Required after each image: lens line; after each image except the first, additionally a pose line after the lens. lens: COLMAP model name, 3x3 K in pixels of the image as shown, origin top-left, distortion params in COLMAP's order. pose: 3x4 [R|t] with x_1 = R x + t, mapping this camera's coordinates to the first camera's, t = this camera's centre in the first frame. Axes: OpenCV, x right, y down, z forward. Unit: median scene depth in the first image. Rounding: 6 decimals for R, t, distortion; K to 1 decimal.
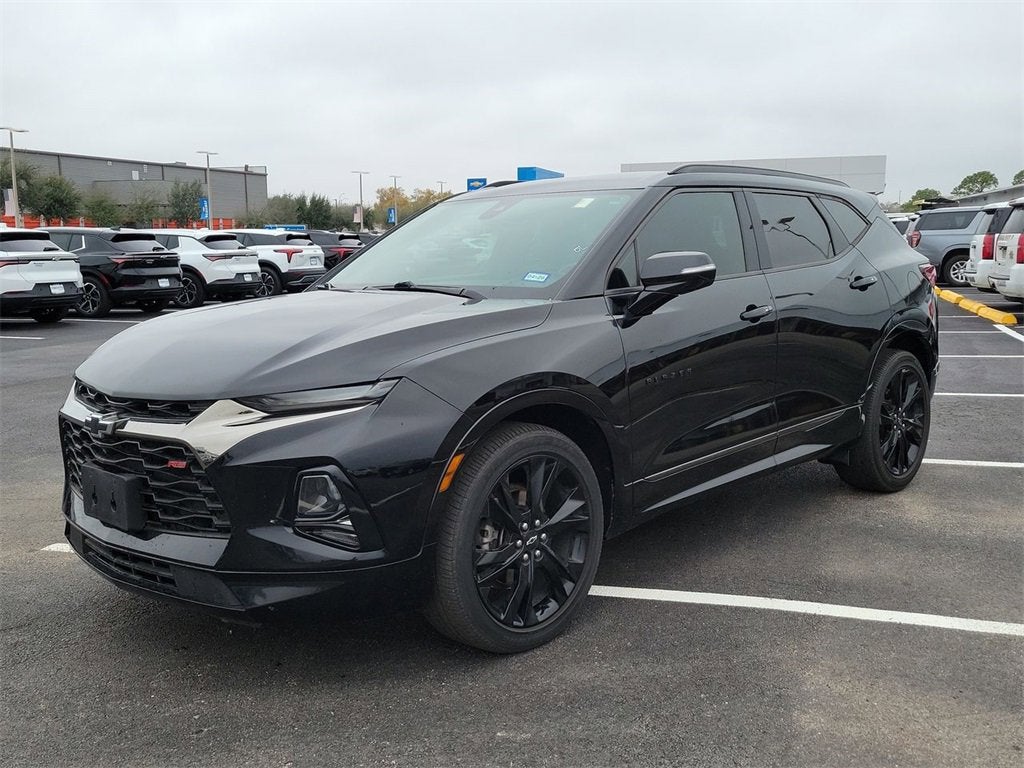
lens RADIAL K [[1034.8, 0, 510.1], [0, 1034.8, 383.6], [0, 0, 1]] dist [0.044098, 0.000000]
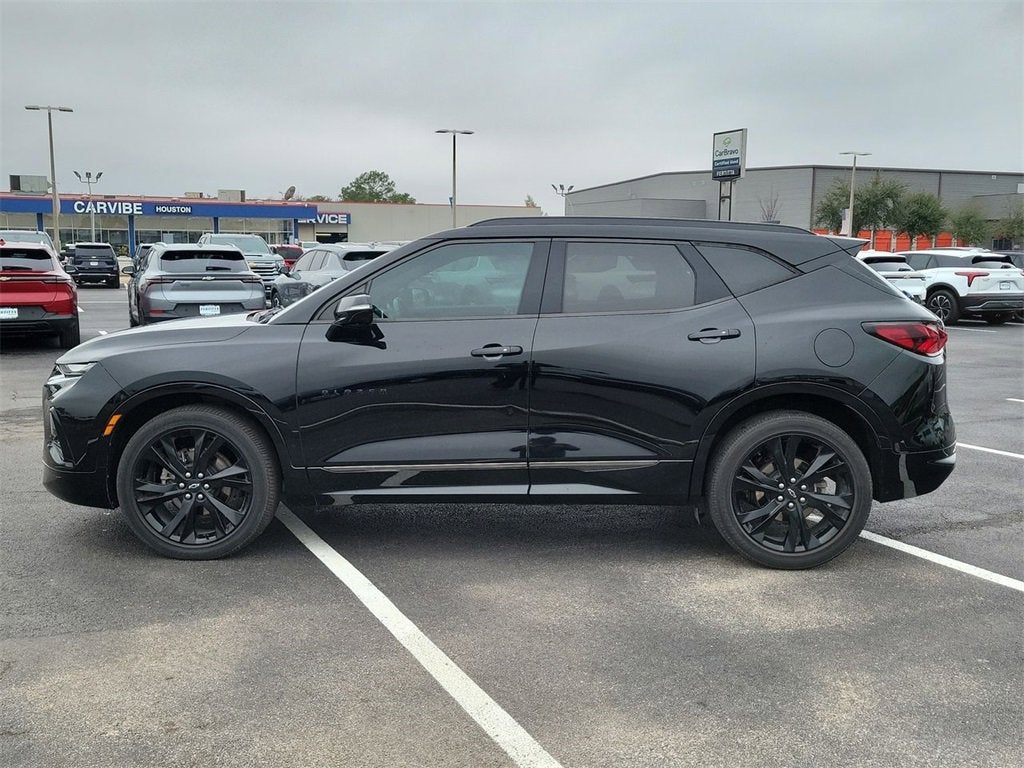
lens RADIAL K [[1034.8, 0, 505.2], [0, 1034.8, 384.7], [0, 0, 1]] dist [0.044098, 0.000000]
pose [[0.680138, 0.110622, -0.724689, 0.203466], [-0.119572, 0.992051, 0.039213, -0.014780], [0.723266, 0.059982, 0.687959, 0.045849]]
